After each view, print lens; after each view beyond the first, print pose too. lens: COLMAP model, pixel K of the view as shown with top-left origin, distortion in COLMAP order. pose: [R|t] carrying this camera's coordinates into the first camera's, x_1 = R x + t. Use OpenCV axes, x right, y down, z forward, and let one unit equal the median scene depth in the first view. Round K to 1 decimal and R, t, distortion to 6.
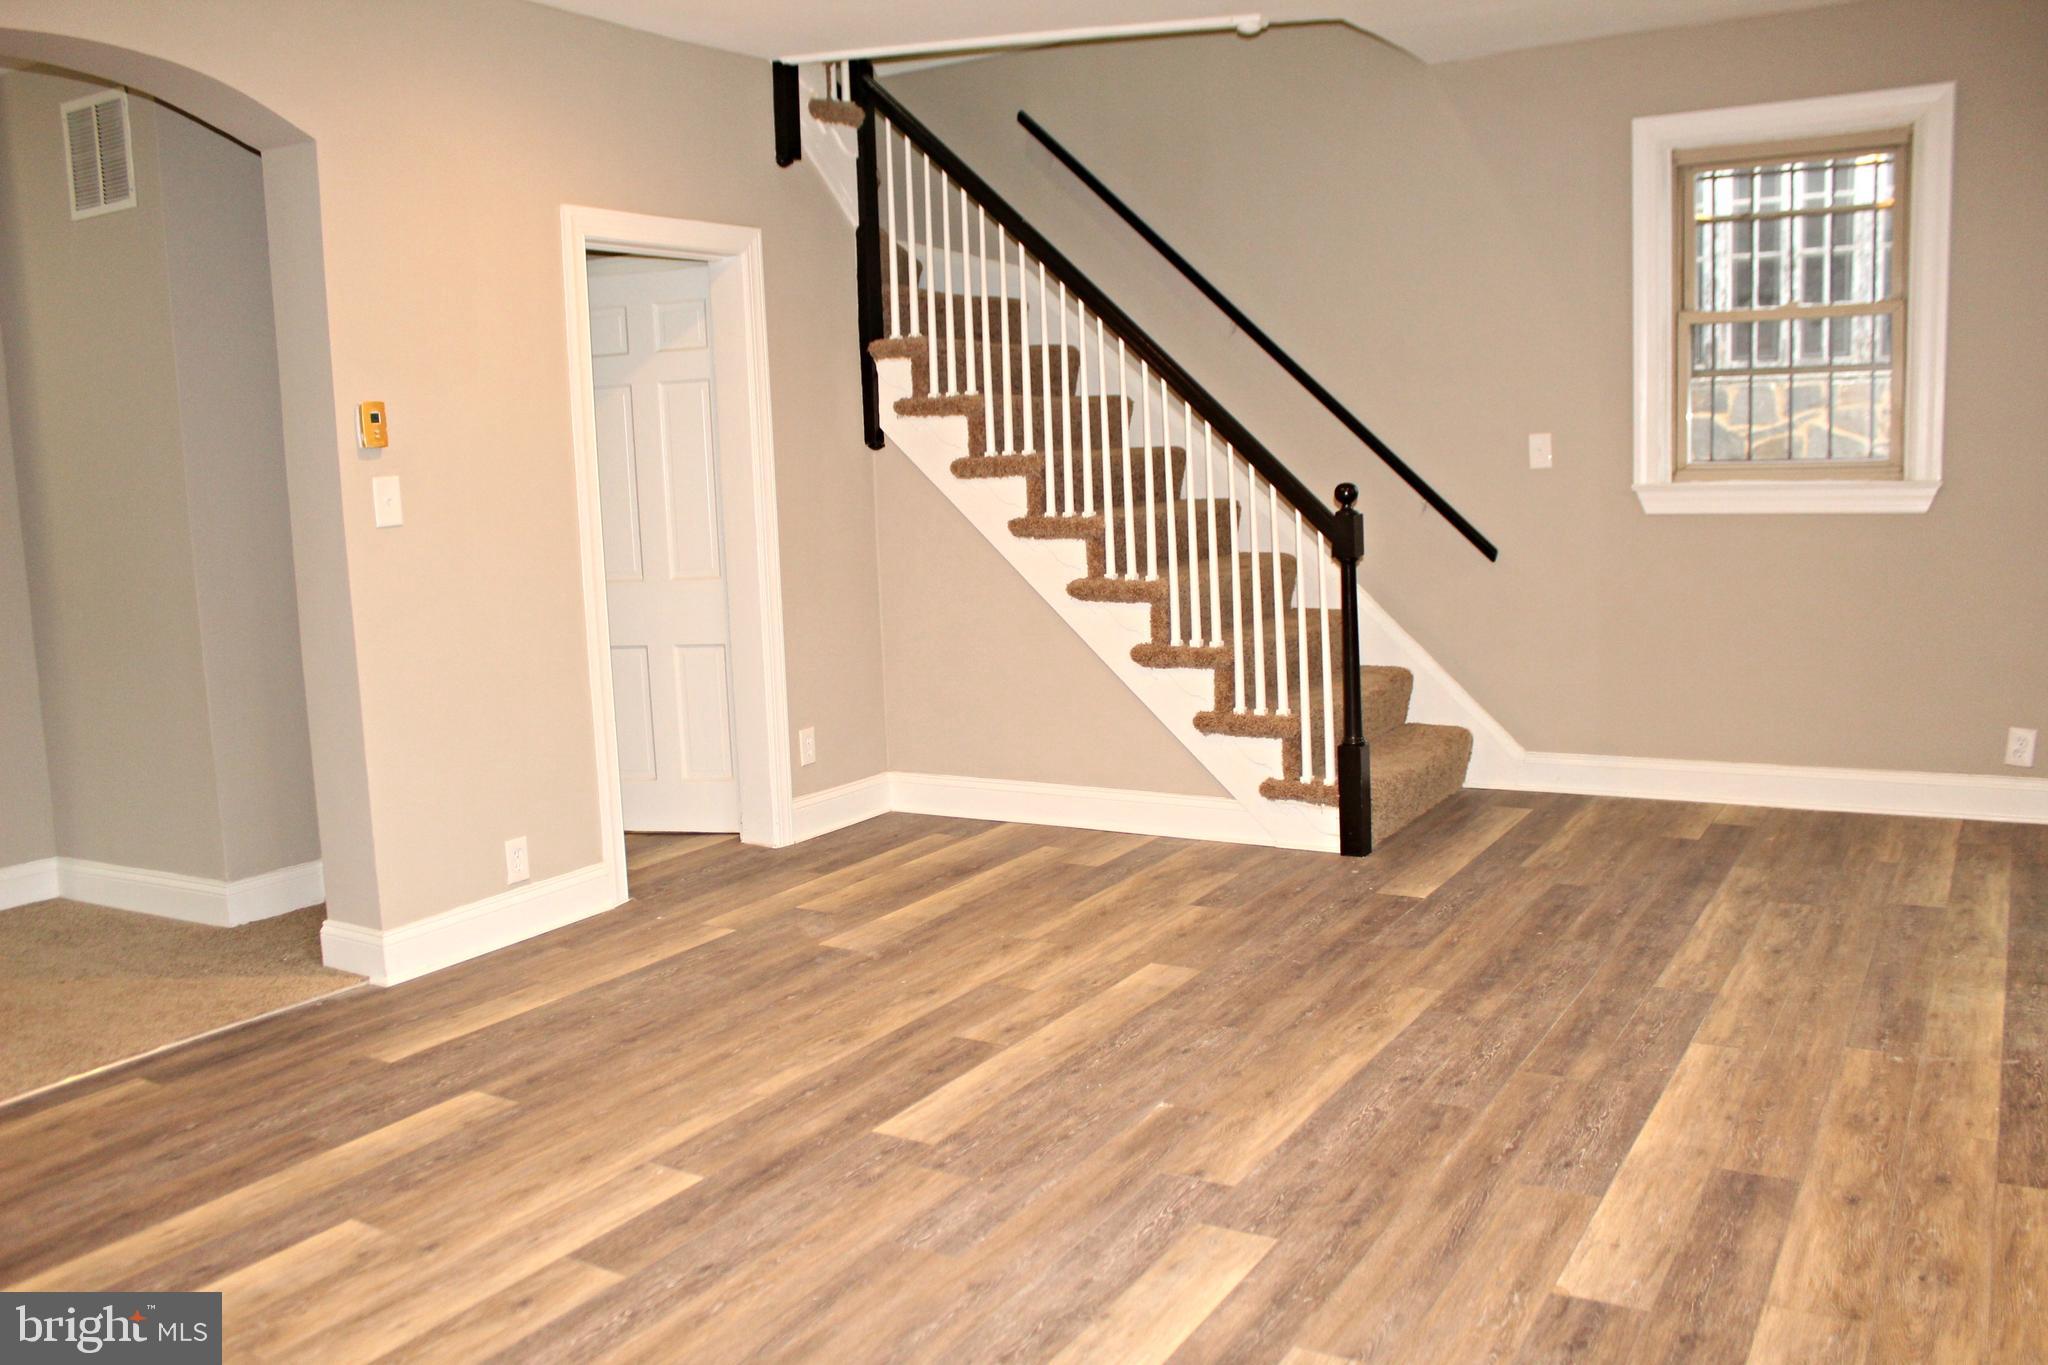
lens RADIAL K [[1707.7, 0, 1011.3], [0, 1707.7, 691.1], [0, 0, 1]] dist [-0.160759, 0.135974]
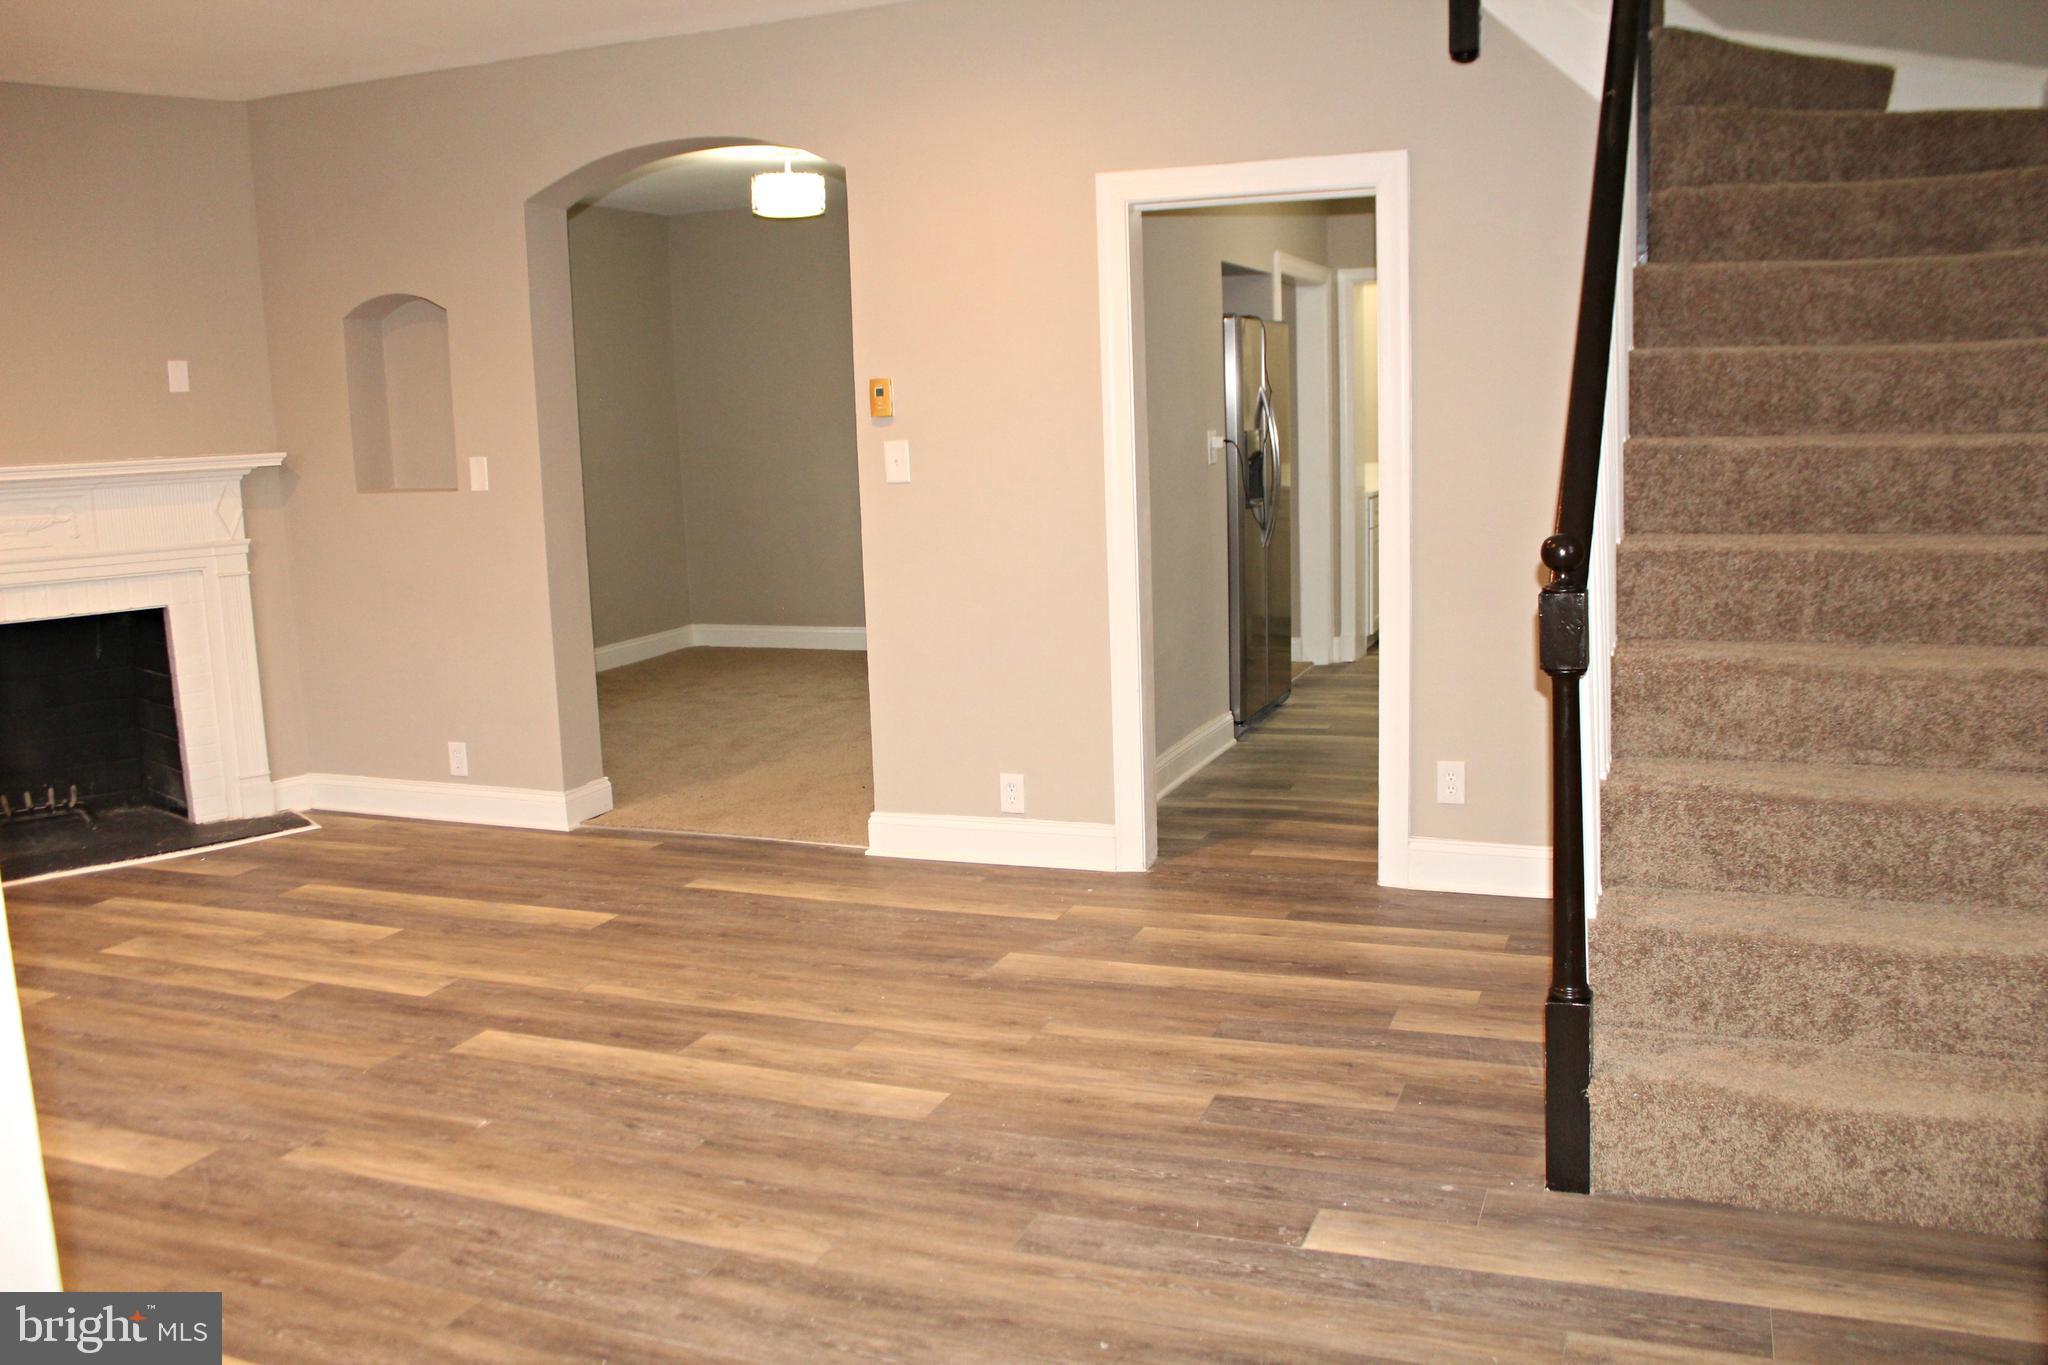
lens RADIAL K [[1707.7, 0, 1012.0], [0, 1707.7, 696.2], [0, 0, 1]] dist [-0.160759, 0.135974]
pose [[0.171248, 0.200776, -0.964553, 1.032287], [-0.109610, 0.976820, 0.183869, -0.223319], [0.979112, 0.074238, 0.189286, 1.058618]]
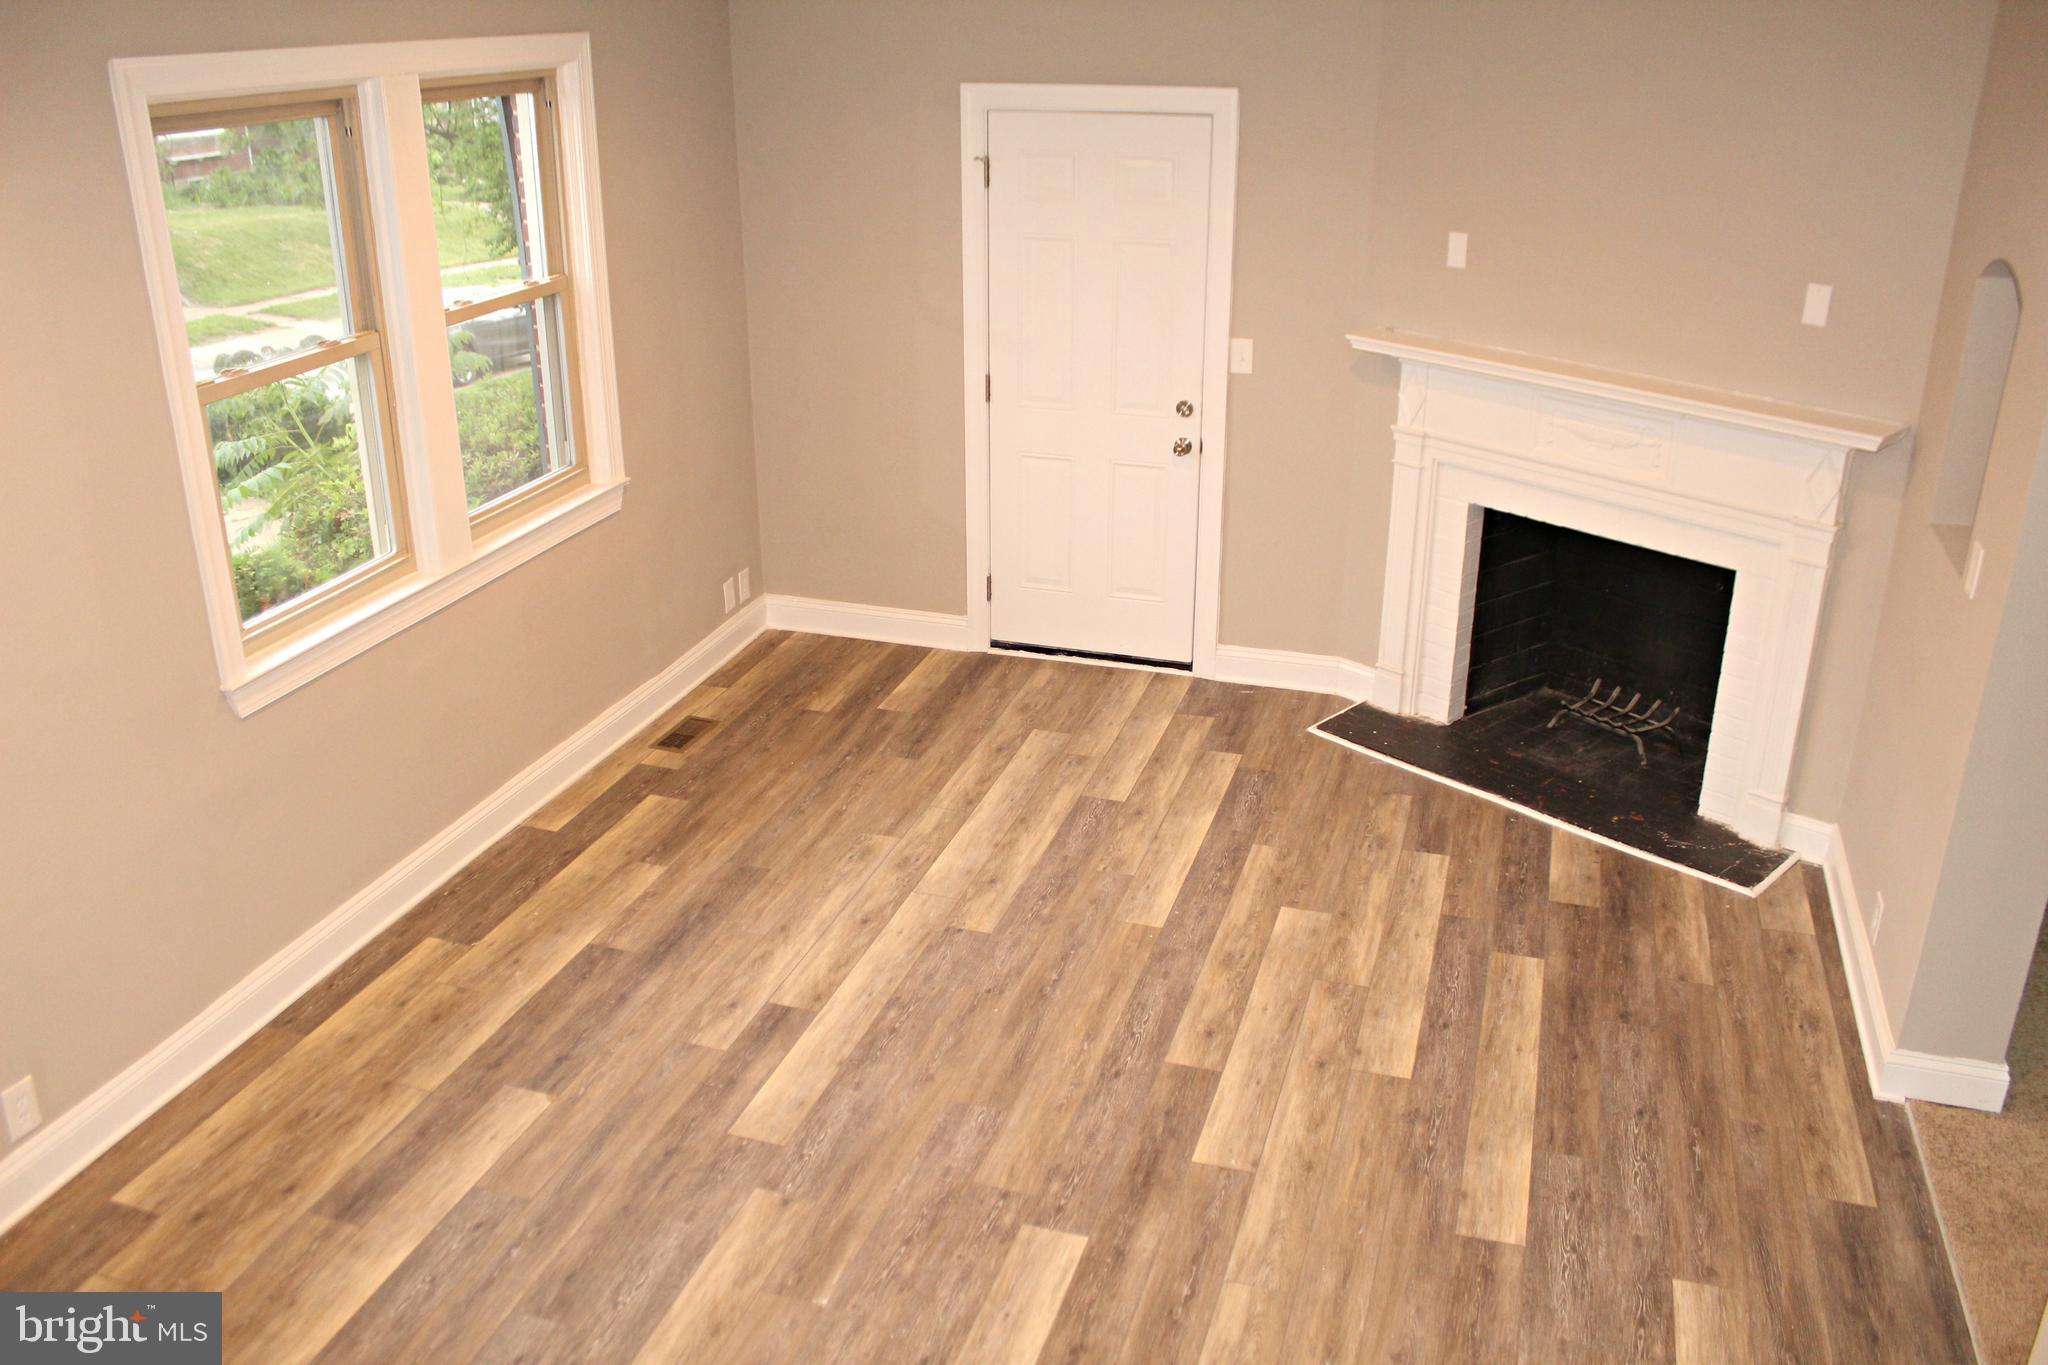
lens RADIAL K [[1707.7, 0, 1005.0], [0, 1707.7, 682.6], [0, 0, 1]] dist [-0.160759, 0.135974]
pose [[-0.971425, 0.132240, -0.197093, 0.126999], [0.012279, 0.857294, 0.514681, -0.564893], [0.237028, 0.497554, -0.834420, 1.609794]]
